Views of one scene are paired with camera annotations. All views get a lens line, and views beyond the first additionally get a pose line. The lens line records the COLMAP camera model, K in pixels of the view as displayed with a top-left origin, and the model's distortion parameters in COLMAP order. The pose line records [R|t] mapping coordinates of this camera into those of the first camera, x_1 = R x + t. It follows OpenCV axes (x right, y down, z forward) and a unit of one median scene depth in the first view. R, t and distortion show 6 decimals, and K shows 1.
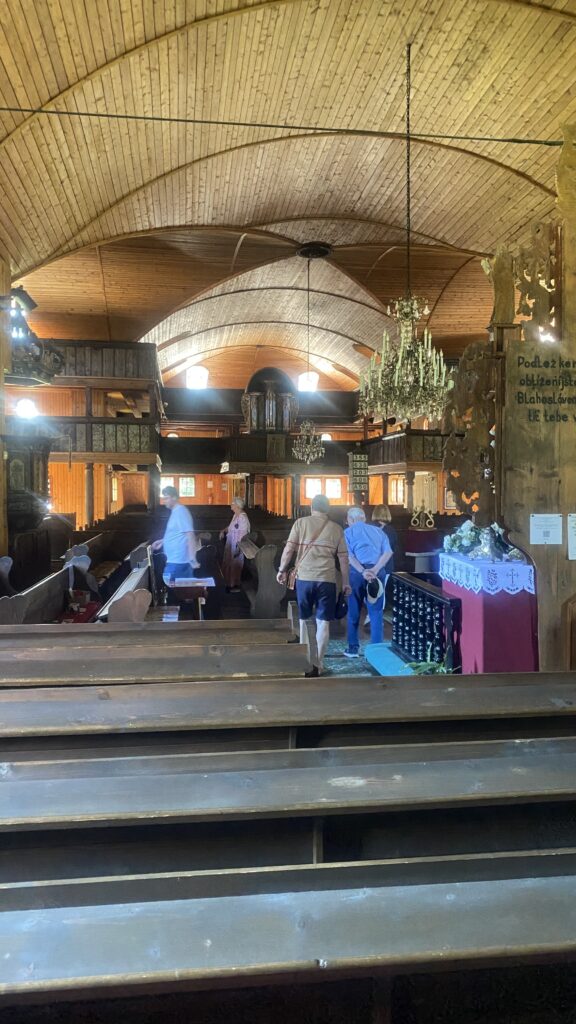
lens RADIAL K [[822.8, 0, 288.0], [0, 822.8, 512.0], [0, 0, 1]] dist [-0.006436, -0.003660]
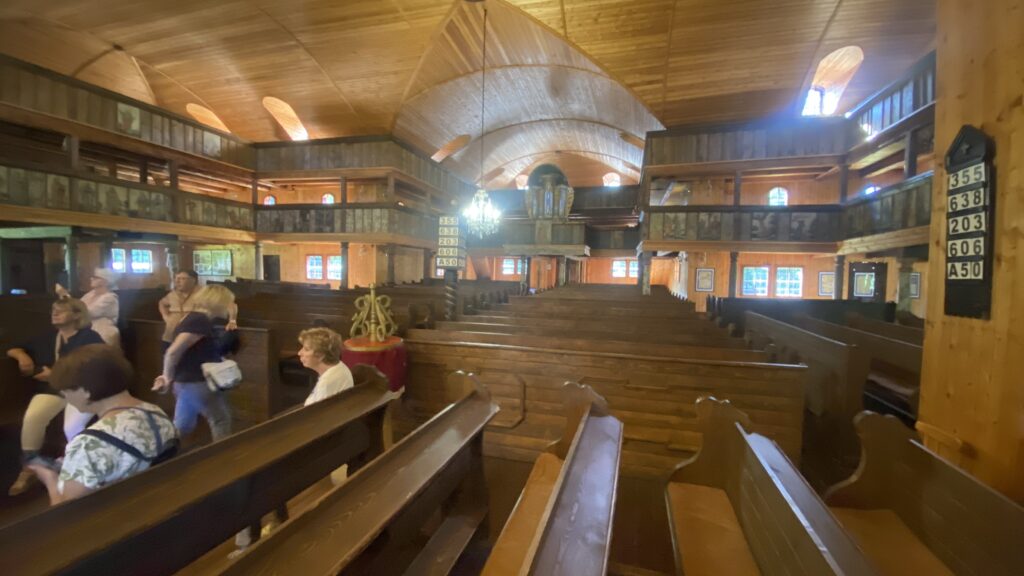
lens RADIAL K [[392.7, 0, 541.8], [0, 392.7, 286.6], [0, 0, 1]] dist [0.000825, -0.000015]
pose [[0.914814, 0.034467, -0.402402, 0.878407], [-0.026784, 0.999336, 0.024704, -0.061976], [0.402986, -0.011822, 0.915130, 2.117490]]
